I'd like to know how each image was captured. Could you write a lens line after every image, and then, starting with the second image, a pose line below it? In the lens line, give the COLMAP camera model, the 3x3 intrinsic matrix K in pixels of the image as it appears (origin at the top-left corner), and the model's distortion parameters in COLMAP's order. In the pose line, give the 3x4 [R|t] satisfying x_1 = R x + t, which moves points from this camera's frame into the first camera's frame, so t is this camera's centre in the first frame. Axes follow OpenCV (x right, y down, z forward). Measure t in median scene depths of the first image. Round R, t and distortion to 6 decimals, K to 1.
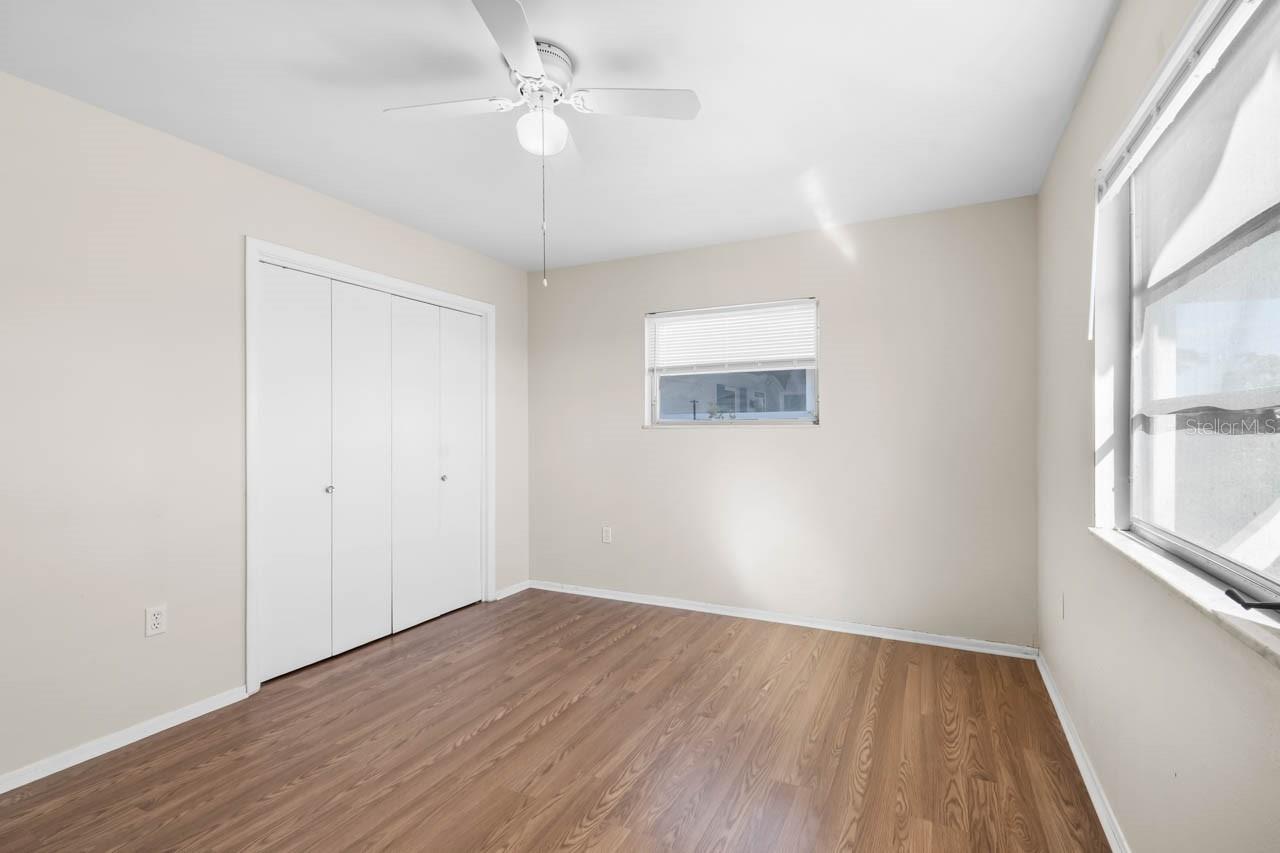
lens RADIAL K [[576.2, 0, 648.6], [0, 576.2, 421.7], [0, 0, 1]] dist [0.000538, 0.000386]
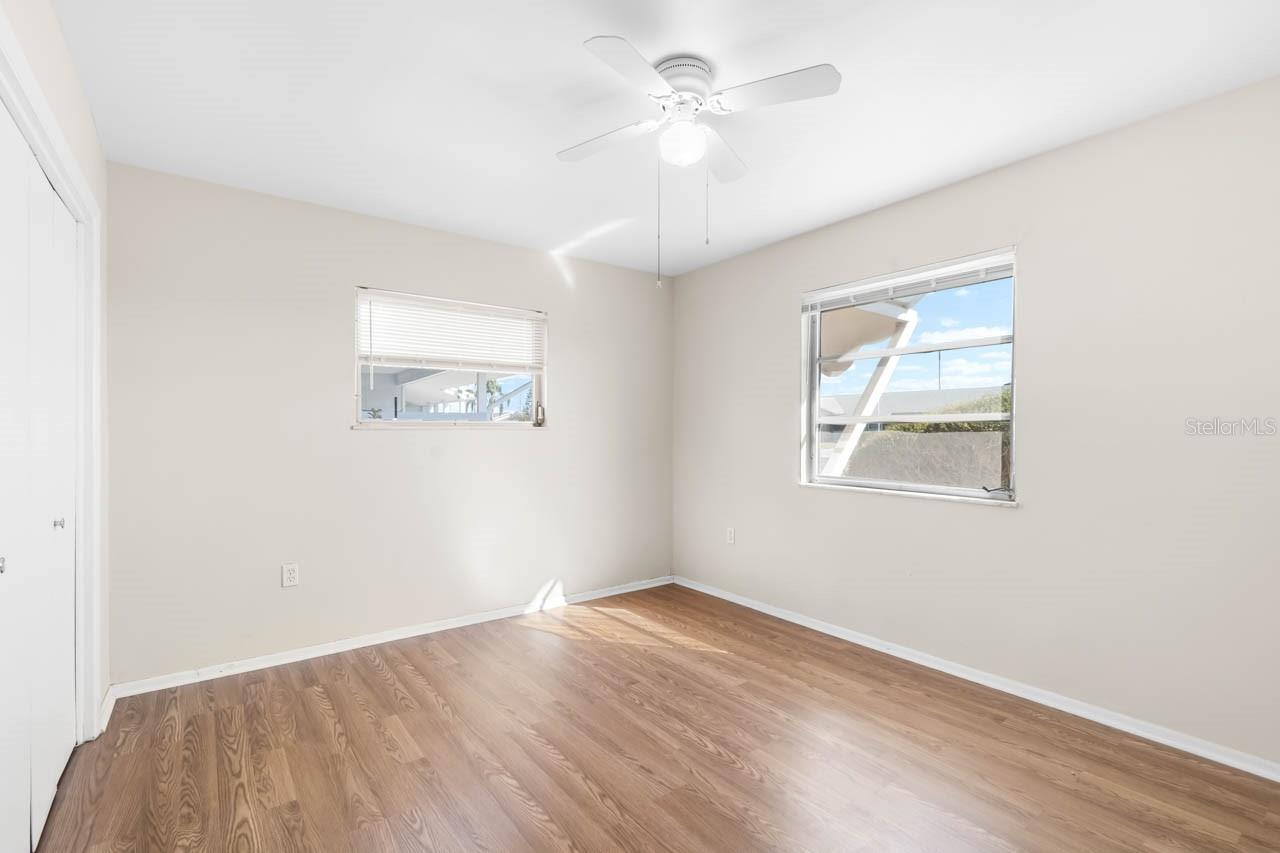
lens RADIAL K [[576.2, 0, 648.6], [0, 576.2, 421.7], [0, 0, 1]] dist [0.000538, 0.000386]
pose [[0.453910, 0.019824, 0.890827, -0.692886], [-0.011573, 0.999799, -0.016352, 0.012633], [-0.890972, -0.002887, 0.454048, 0.354717]]
